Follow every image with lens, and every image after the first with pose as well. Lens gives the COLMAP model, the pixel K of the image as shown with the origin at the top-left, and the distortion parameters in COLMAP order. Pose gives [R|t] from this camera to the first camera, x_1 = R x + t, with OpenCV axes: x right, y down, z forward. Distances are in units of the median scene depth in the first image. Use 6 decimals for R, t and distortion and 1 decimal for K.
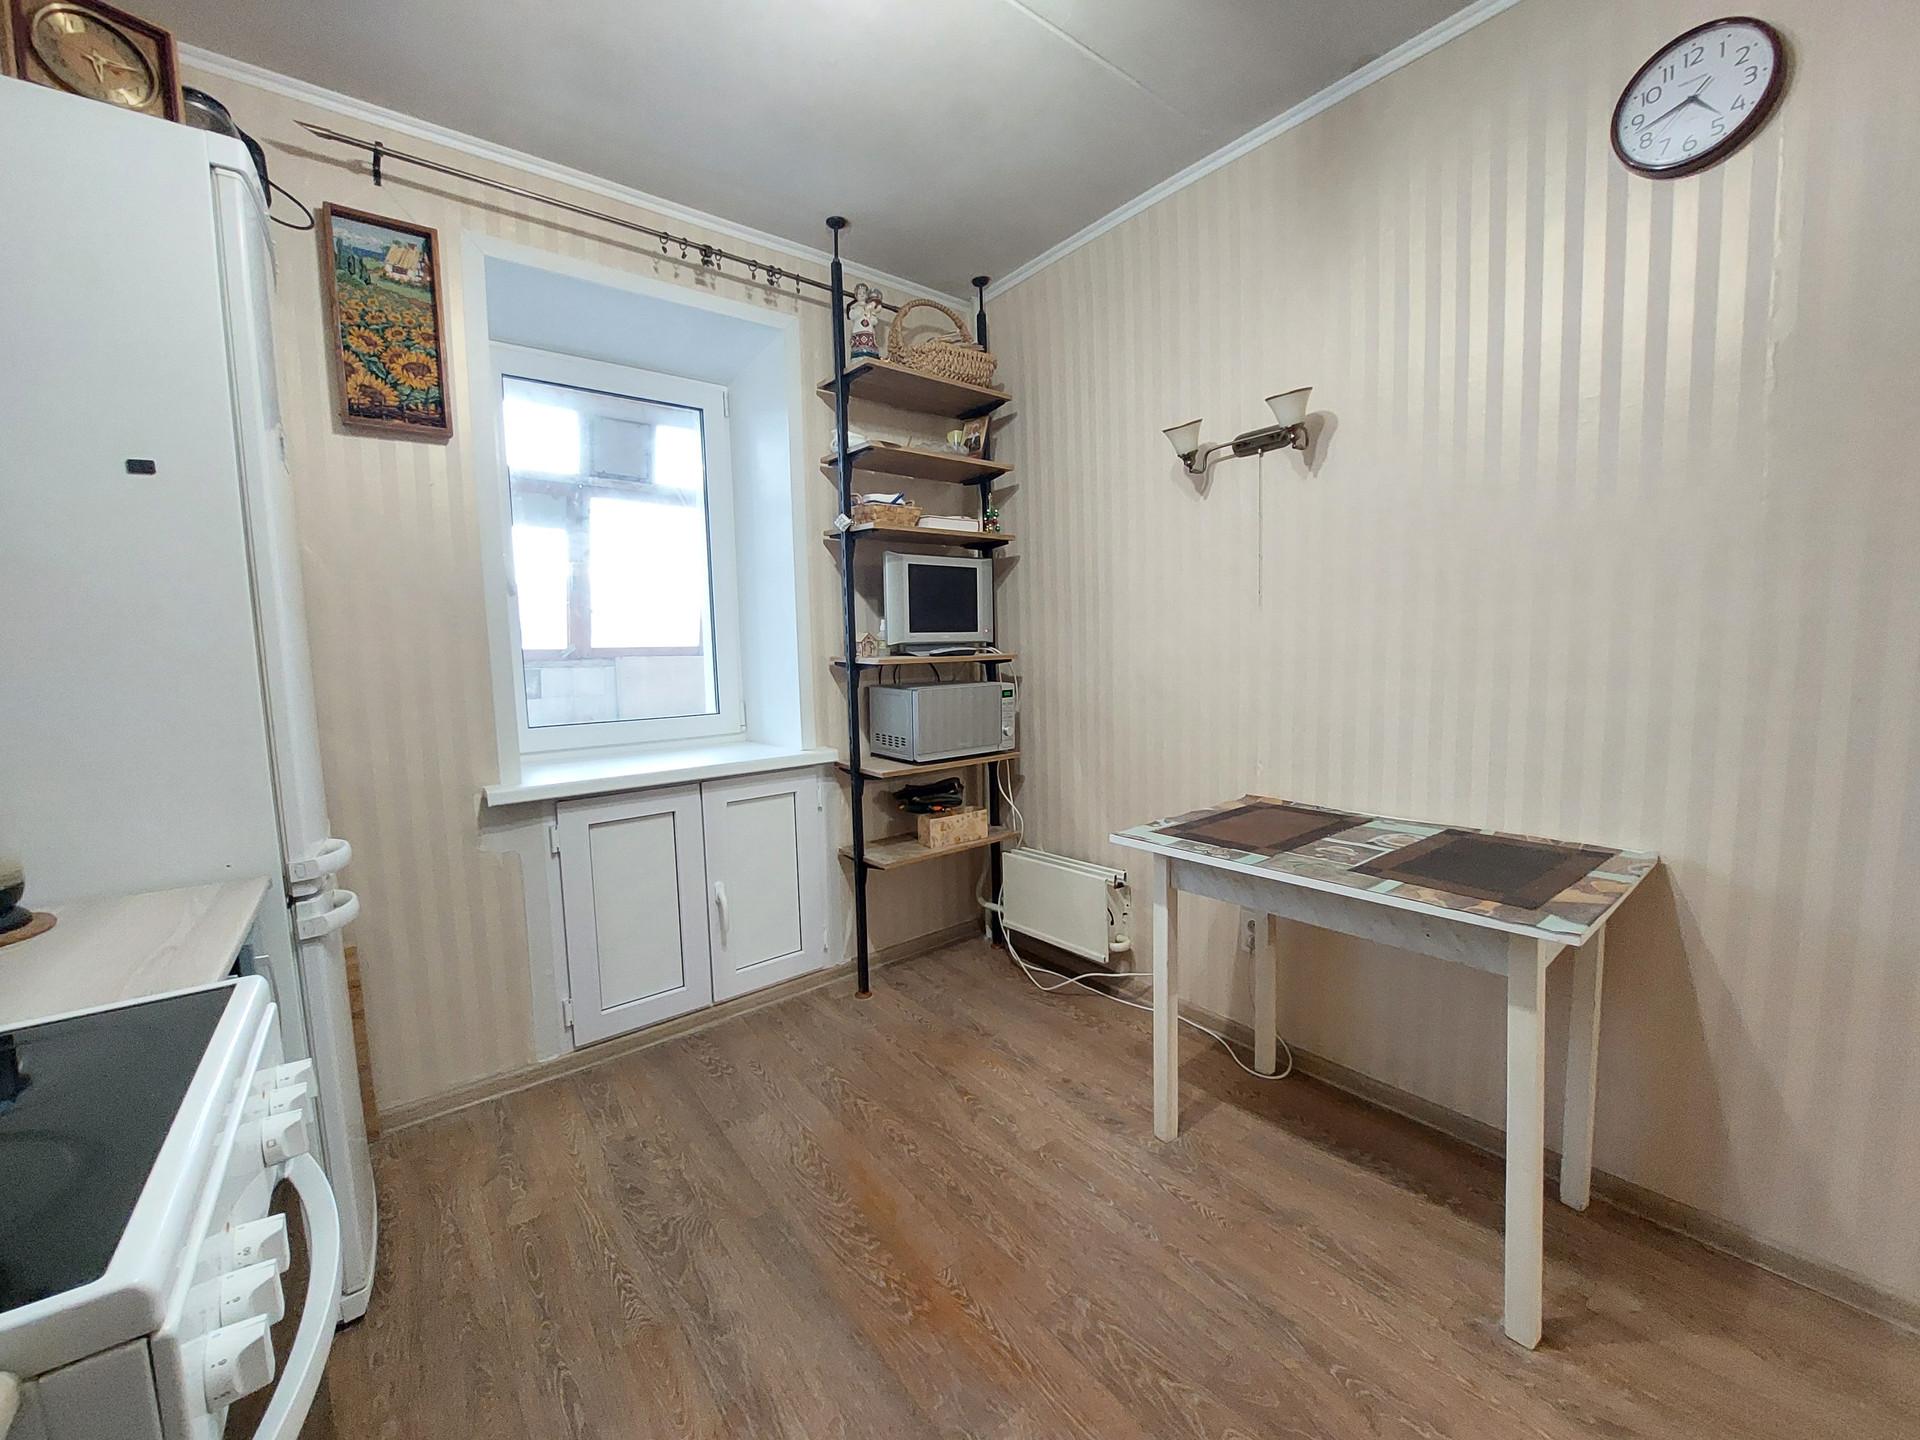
lens RADIAL K [[759.5, 0, 990.5], [0, 759.5, 714.0], [0, 0, 1]] dist [-0.014804, -0.002876]
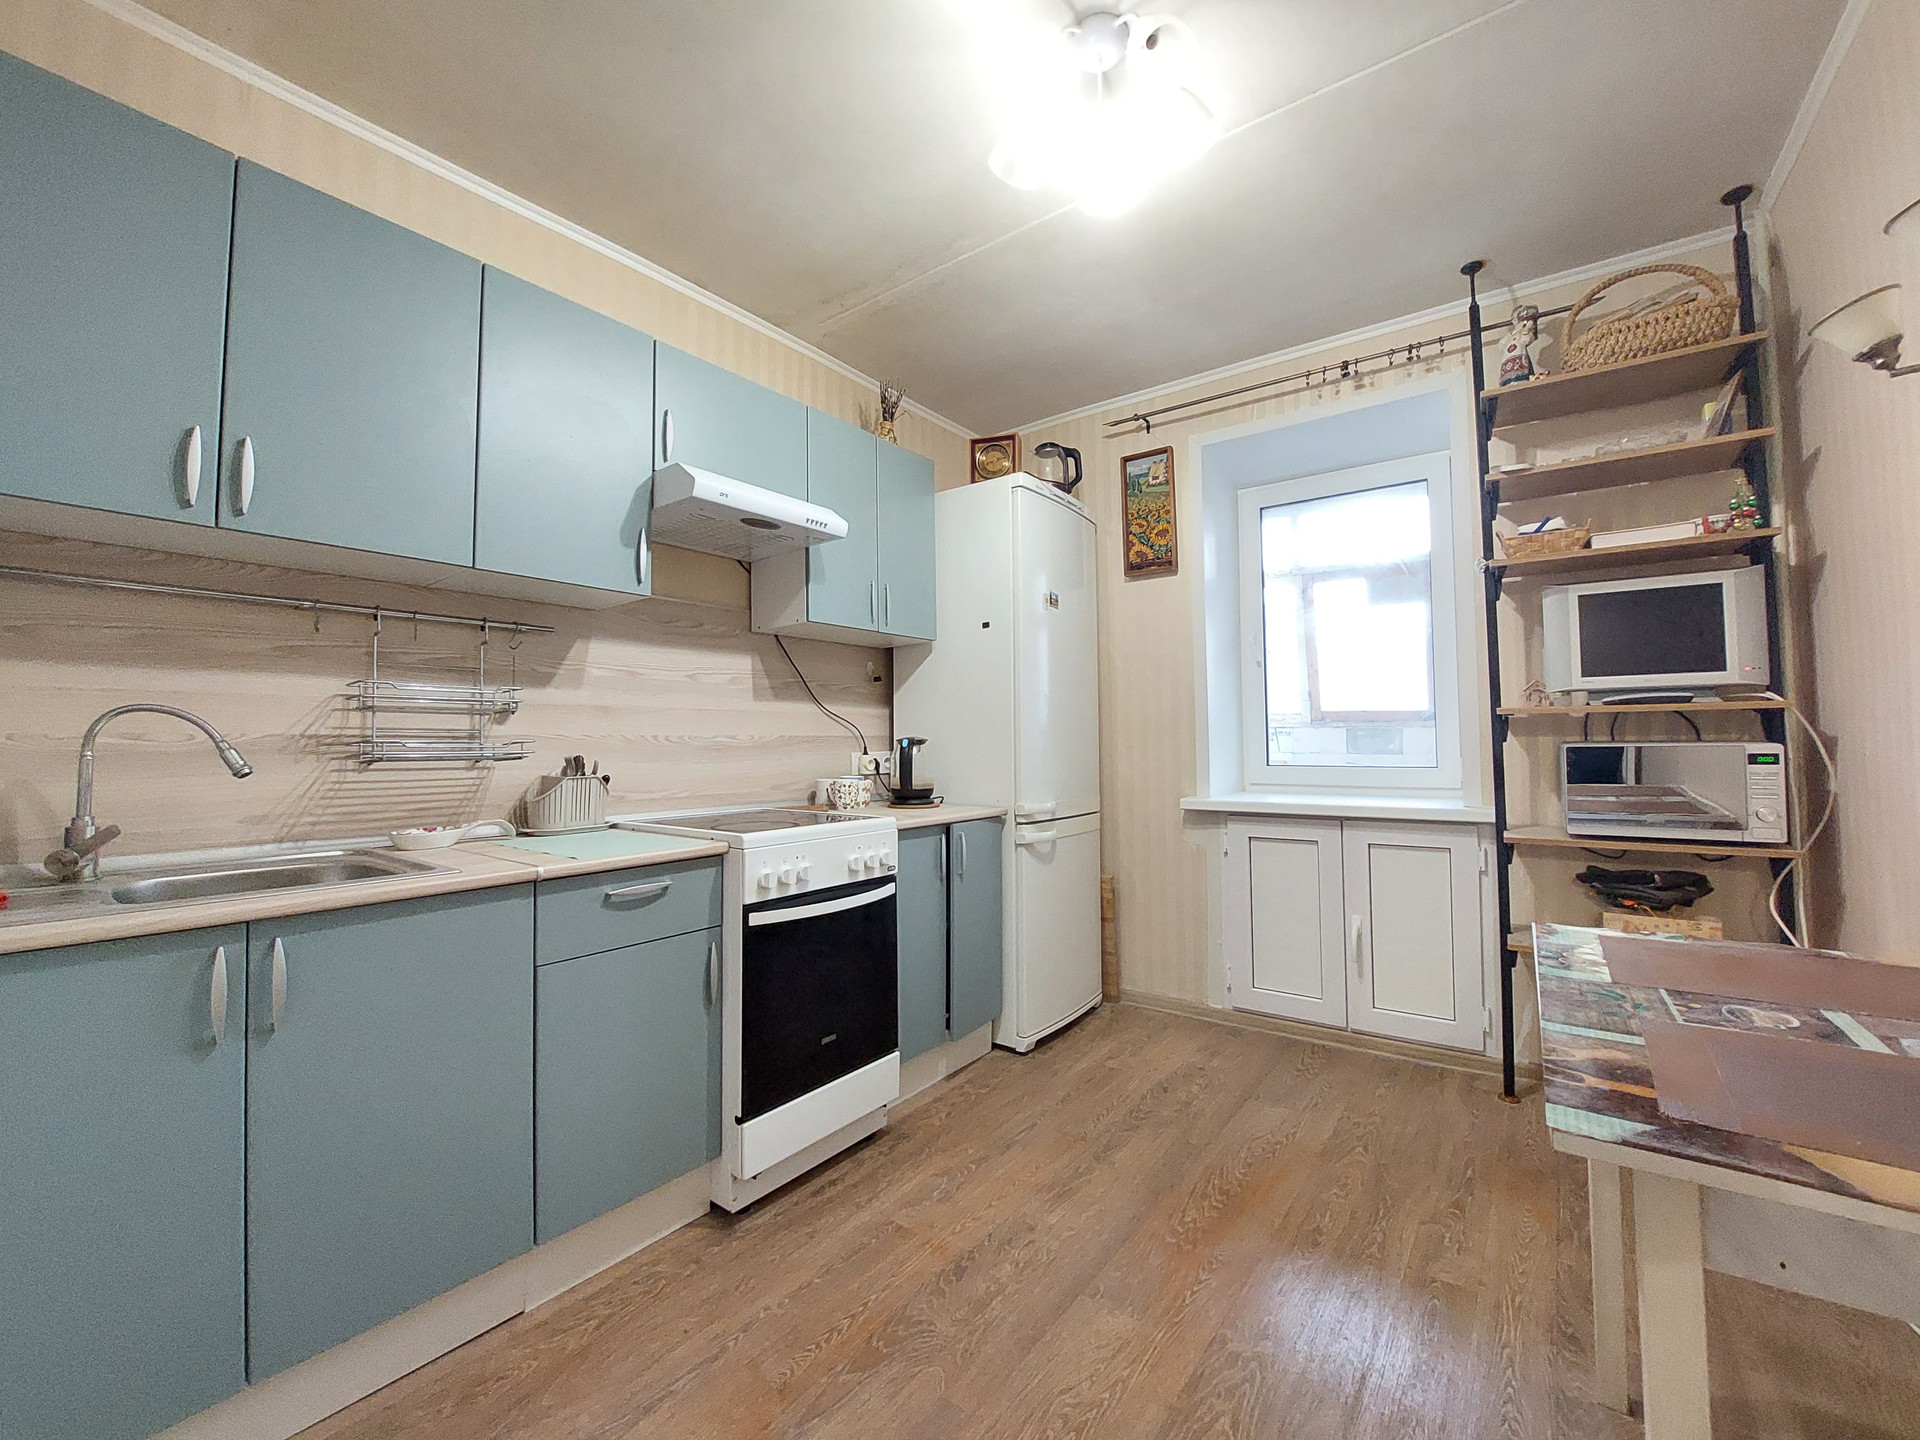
lens RADIAL K [[759.5, 0, 983.5], [0, 759.5, 713.7], [0, 0, 1]] dist [-0.014804, -0.002876]
pose [[0.258958, -0.011973, -0.965814, 0.621738], [-0.083091, 0.995940, -0.034625, 0.017549], [0.962308, 0.089217, 0.256911, 0.204067]]
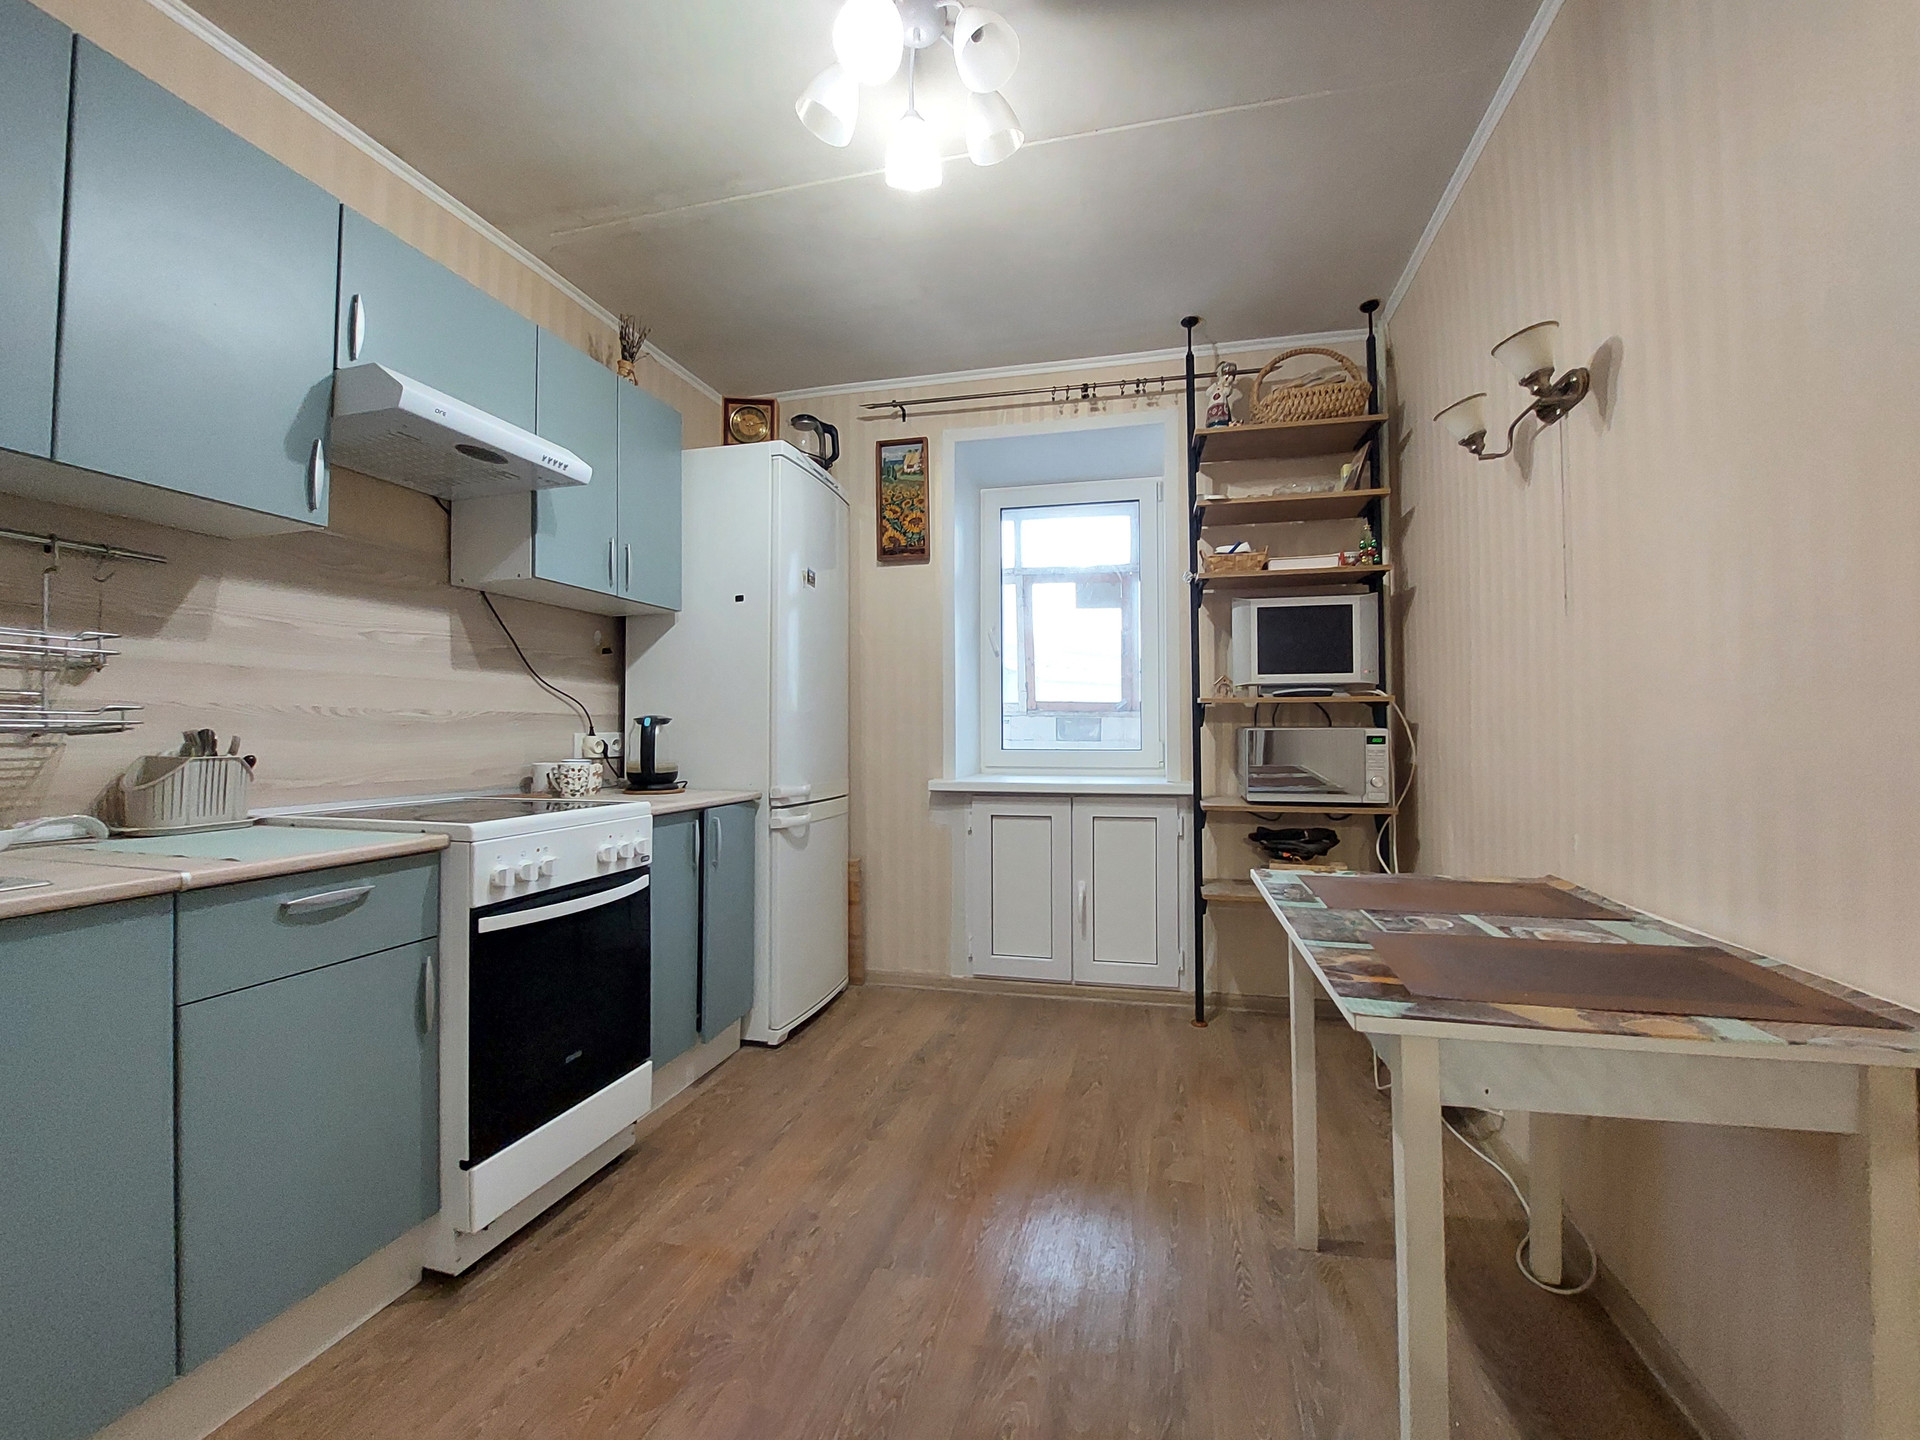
lens RADIAL K [[759.5, 0, 982.0], [0, 759.5, 713.7], [0, 0, 1]] dist [-0.014804, -0.002876]
pose [[0.603091, 0.007824, -0.797634, 0.580357], [-0.085319, 0.994848, -0.054752, 0.039098], [0.793096, 0.101074, 0.600652, 0.125991]]
